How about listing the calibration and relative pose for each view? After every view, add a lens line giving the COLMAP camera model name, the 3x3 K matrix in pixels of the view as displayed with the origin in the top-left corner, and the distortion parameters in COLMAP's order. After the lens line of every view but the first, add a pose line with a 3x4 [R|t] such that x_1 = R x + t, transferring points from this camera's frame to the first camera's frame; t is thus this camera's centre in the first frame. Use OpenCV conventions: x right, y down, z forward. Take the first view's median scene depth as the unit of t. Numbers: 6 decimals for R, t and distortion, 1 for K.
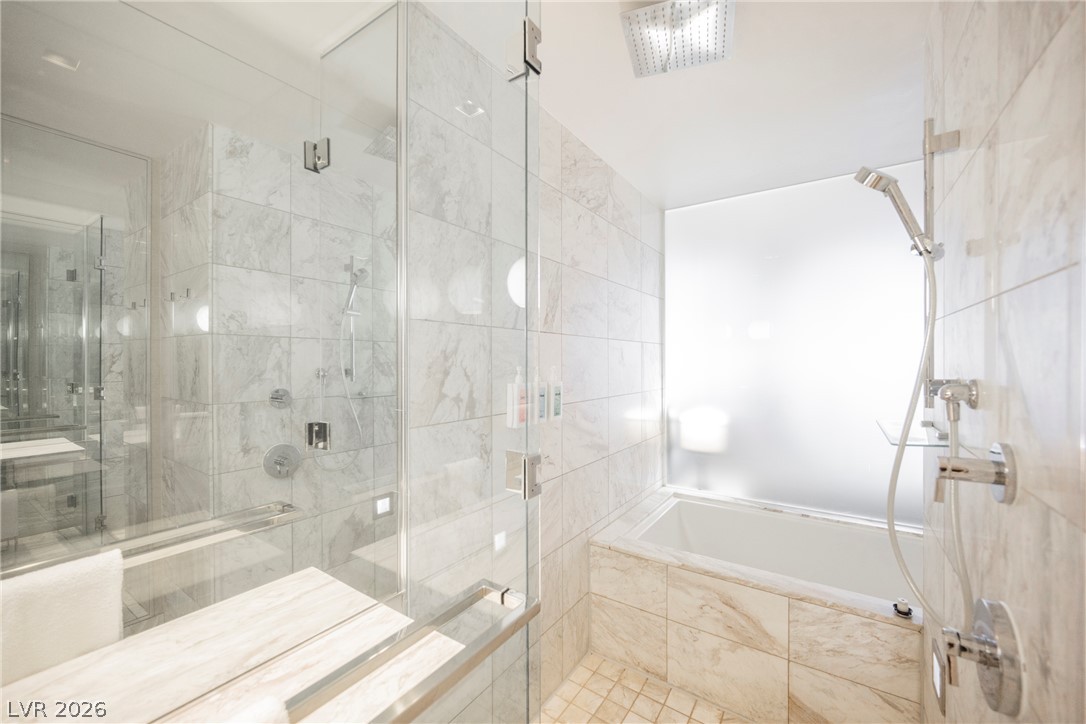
lens RADIAL K [[426.6, 0, 548.8], [0, 426.6, 363.3], [0, 0, 1]] dist [-0.000548, 0.000321]
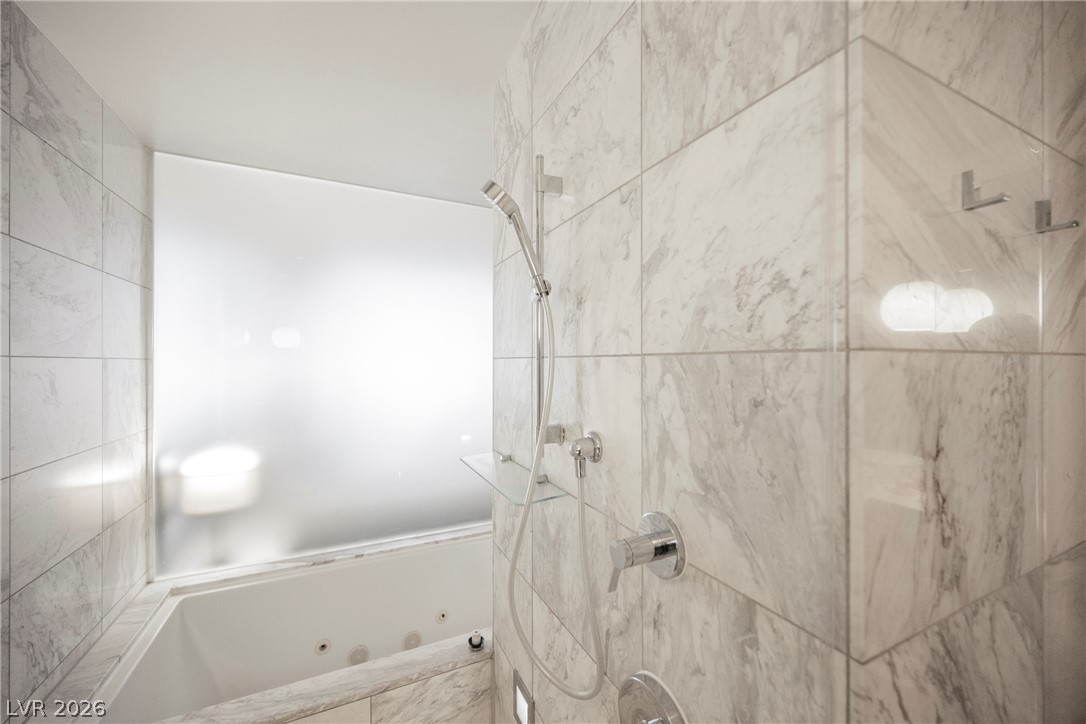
lens RADIAL K [[426.6, 0, 539.1], [0, 426.6, 358.7], [0, 0, 1]] dist [-0.000548, 0.000321]
pose [[0.516255, 0.005839, 0.856415, 0.037382], [0.005453, 0.999934, -0.010105, -0.056220], [-0.856418, 0.009887, 0.516189, 0.272911]]
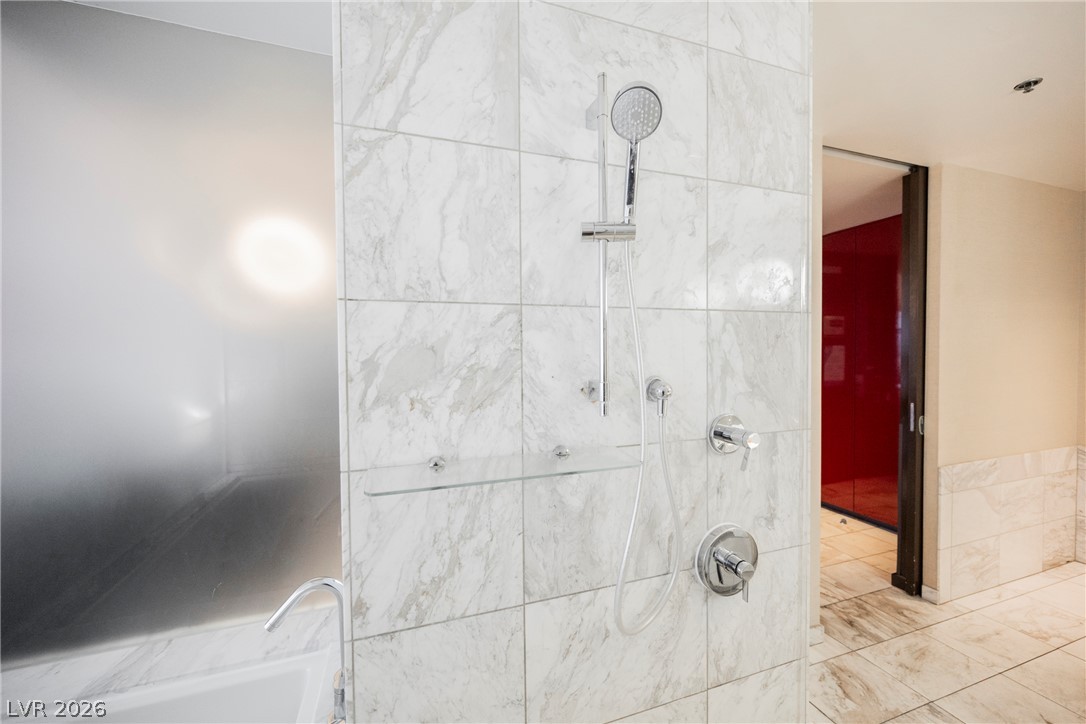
lens RADIAL K [[426.6, 0, 541.9], [0, 426.6, 362.1], [0, 0, 1]] dist [-0.000548, 0.000321]
pose [[-0.803473, -0.004992, 0.595320, 0.259901], [0.013011, 0.999579, 0.025942, -0.014015], [-0.595199, 0.028589, -0.803069, 0.948305]]
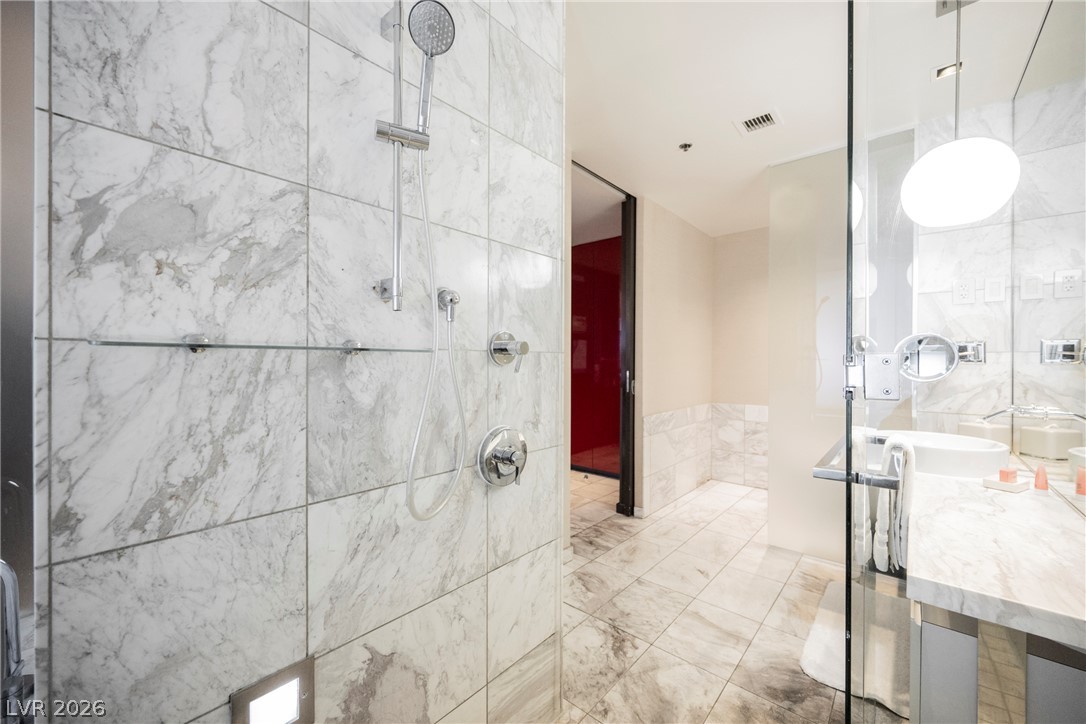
lens RADIAL K [[426.6, 0, 545.9], [0, 426.6, 361.8], [0, 0, 1]] dist [-0.000548, 0.000321]
pose [[-0.993336, -0.002662, 0.115228, 0.257602], [-0.001943, 0.999978, 0.006348, 0.111401], [-0.115242, 0.006082, -0.993319, 0.999013]]
